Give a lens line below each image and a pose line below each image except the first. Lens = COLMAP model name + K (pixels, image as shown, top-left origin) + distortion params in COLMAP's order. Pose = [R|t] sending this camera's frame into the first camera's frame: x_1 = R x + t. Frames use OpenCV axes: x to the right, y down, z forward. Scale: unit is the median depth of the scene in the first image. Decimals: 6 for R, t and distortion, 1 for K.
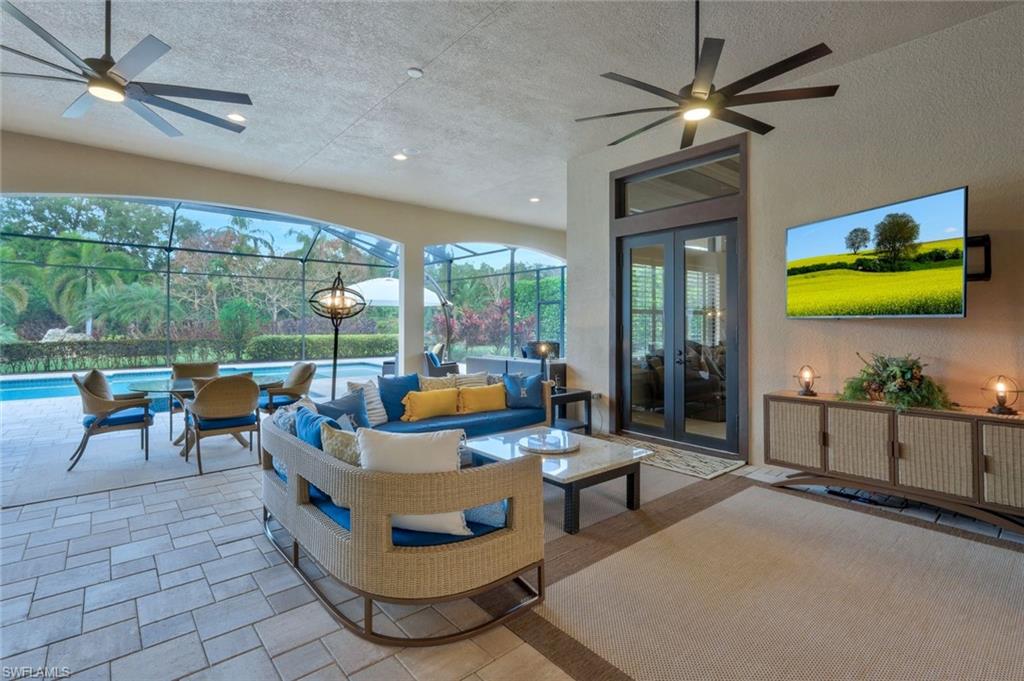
lens RADIAL K [[470.5, 0, 514.4], [0, 470.5, 330.6], [0, 0, 1]] dist [-0.002307, -0.000320]
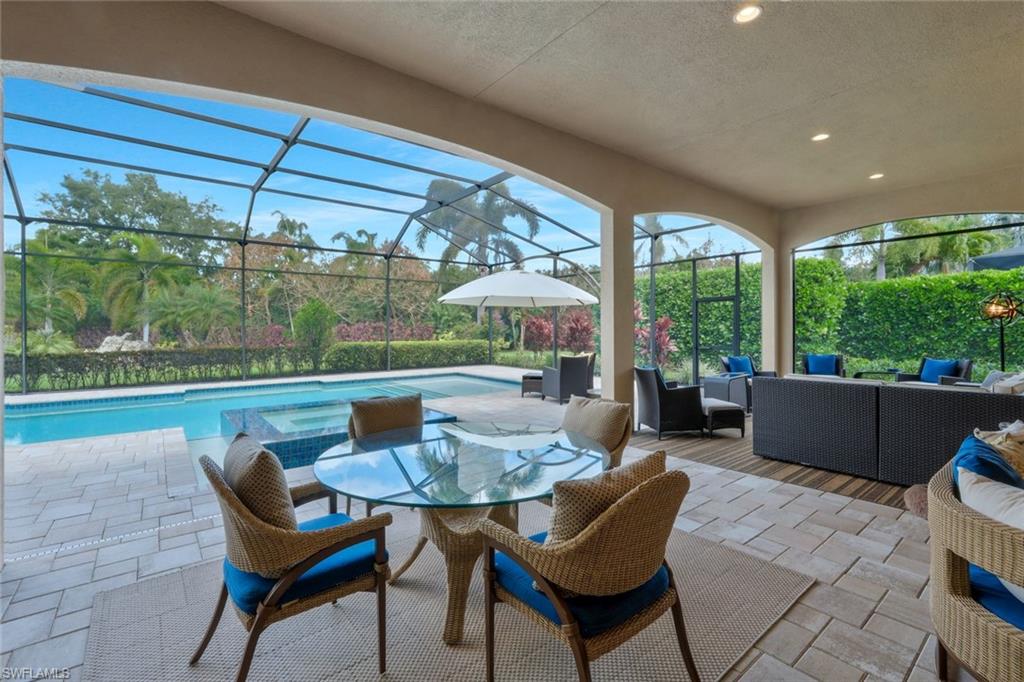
lens RADIAL K [[446.1, 0, 508.0], [0, 446.1, 339.1], [0, 0, 1]] dist [0.000806, -0.000265]
pose [[0.999002, -0.005288, -0.044347, -0.194444], [0.005678, 0.999946, 0.008681, -0.001278], [0.044298, -0.008924, 0.998978, 0.187272]]
